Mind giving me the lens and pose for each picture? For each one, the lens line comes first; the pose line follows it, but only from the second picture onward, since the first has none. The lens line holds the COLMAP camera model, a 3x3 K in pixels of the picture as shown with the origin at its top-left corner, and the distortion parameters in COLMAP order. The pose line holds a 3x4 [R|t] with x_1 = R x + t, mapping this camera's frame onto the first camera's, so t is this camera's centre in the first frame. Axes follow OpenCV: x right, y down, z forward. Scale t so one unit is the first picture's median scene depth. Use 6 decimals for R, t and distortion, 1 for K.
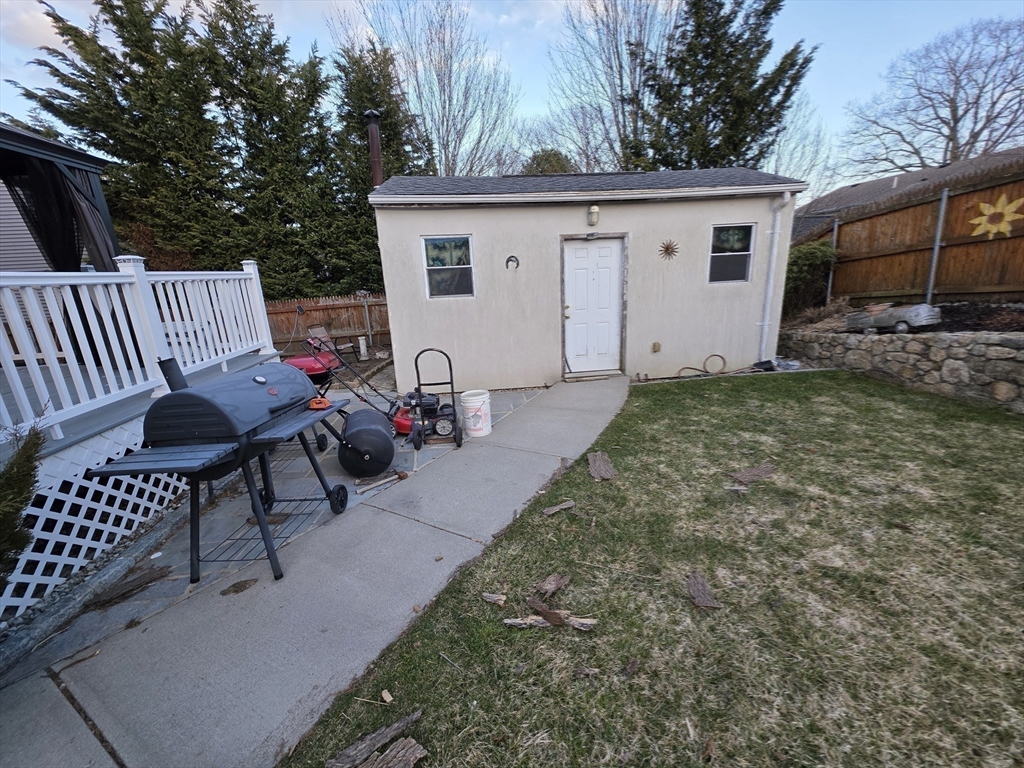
lens RADIAL K [[408.6, 0, 512.0], [0, 408.6, 384.0], [0, 0, 1]] dist [0.002767, -0.000112]
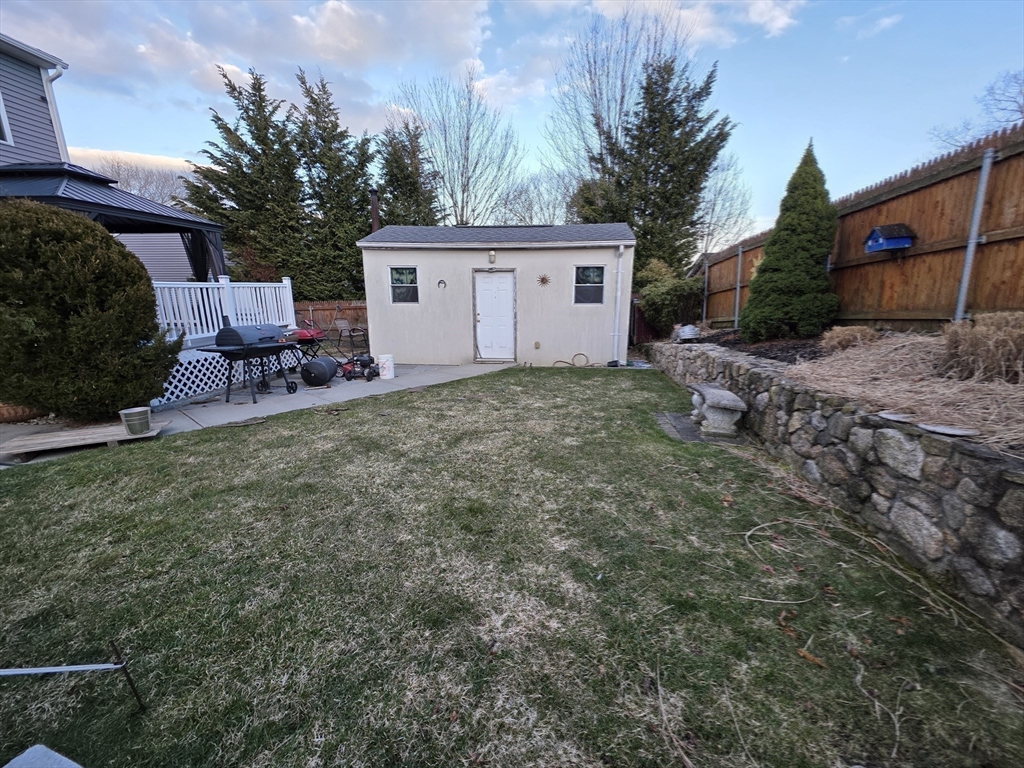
lens RADIAL K [[412.7, 0, 512.0], [0, 412.7, 384.0], [0, 0, 1]] dist [0.006013, 0.000247]
pose [[0.980377, 0.088222, -0.176292, 0.576533], [-0.094355, 0.995181, -0.026699, 0.104920], [0.173086, 0.042809, 0.983976, -0.508432]]
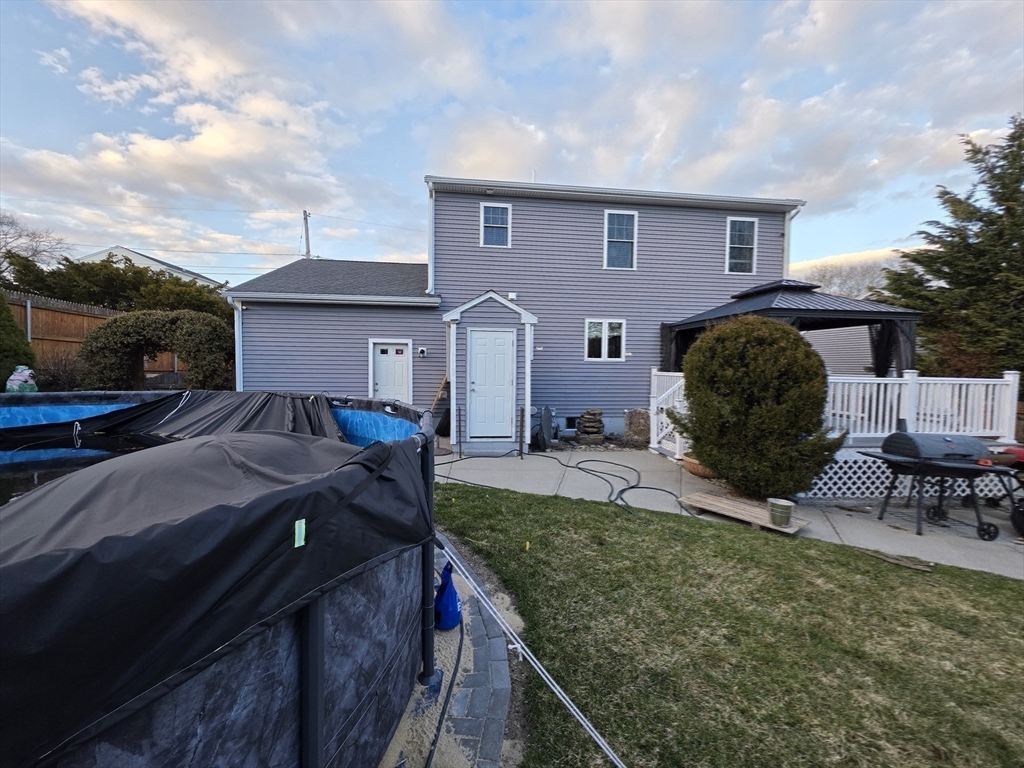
lens RADIAL K [[406.0, 0, 512.0], [0, 406.0, 384.0], [0, 0, 1]] dist [0.002192, -0.000512]
pose [[0.012657, 0.093669, -0.995523, 0.504264], [-0.284625, 0.954754, 0.086215, 0.065522], [0.958555, 0.282259, 0.038745, -0.455218]]
